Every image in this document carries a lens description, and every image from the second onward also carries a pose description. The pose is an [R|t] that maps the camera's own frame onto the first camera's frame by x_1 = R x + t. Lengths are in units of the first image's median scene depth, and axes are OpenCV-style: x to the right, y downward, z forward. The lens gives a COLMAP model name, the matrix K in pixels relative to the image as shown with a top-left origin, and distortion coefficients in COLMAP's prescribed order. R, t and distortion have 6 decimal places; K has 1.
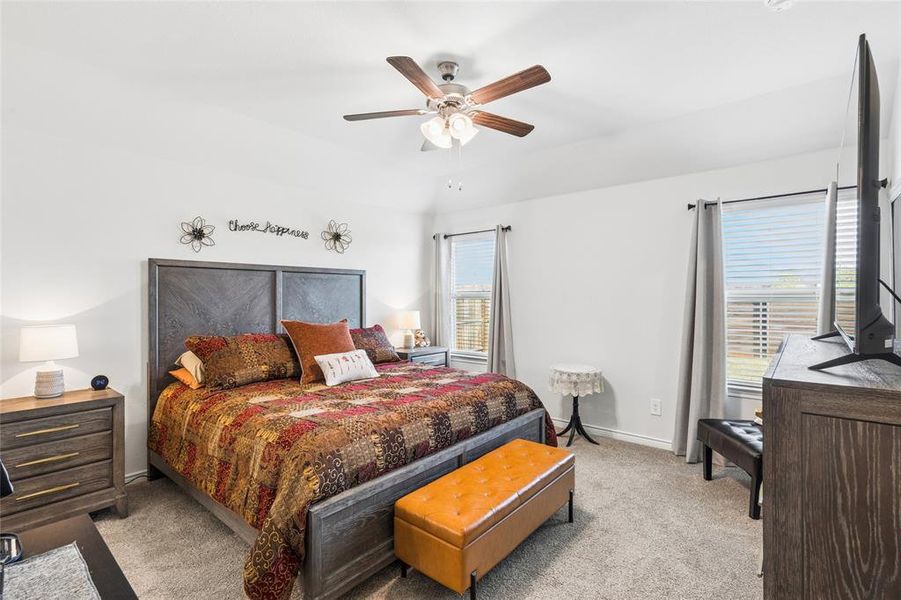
lens RADIAL K [[417.5, 0, 443.9], [0, 417.5, 297.7], [0, 0, 1]] dist [-0.003273, -0.000431]
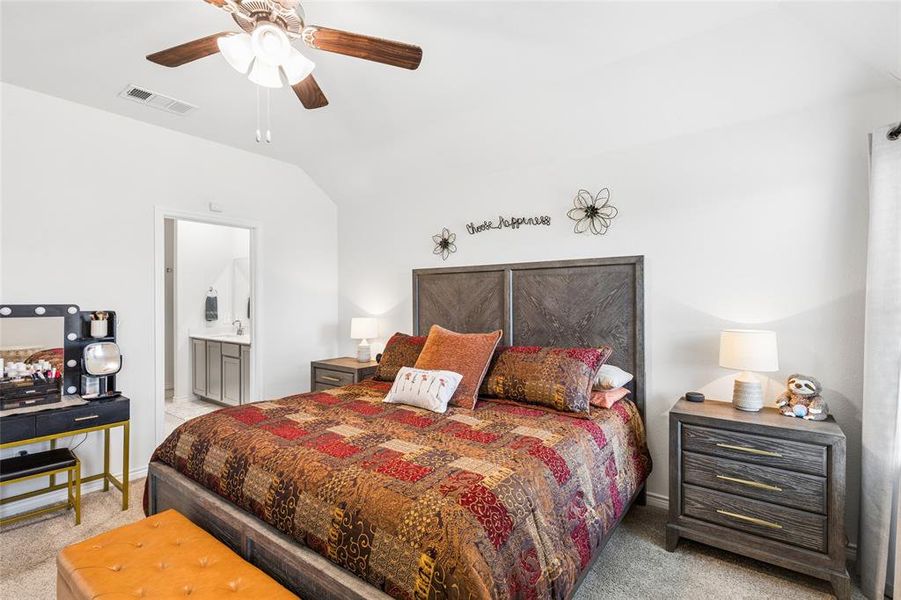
lens RADIAL K [[417.5, 0, 444.8], [0, 417.5, 301.2], [0, 0, 1]] dist [-0.003273, -0.000431]
pose [[0.054970, 0.000162, -0.998488, 0.484733], [-0.006658, 0.999978, -0.000204, 0.002359], [0.998466, 0.006659, 0.054970, 0.856012]]
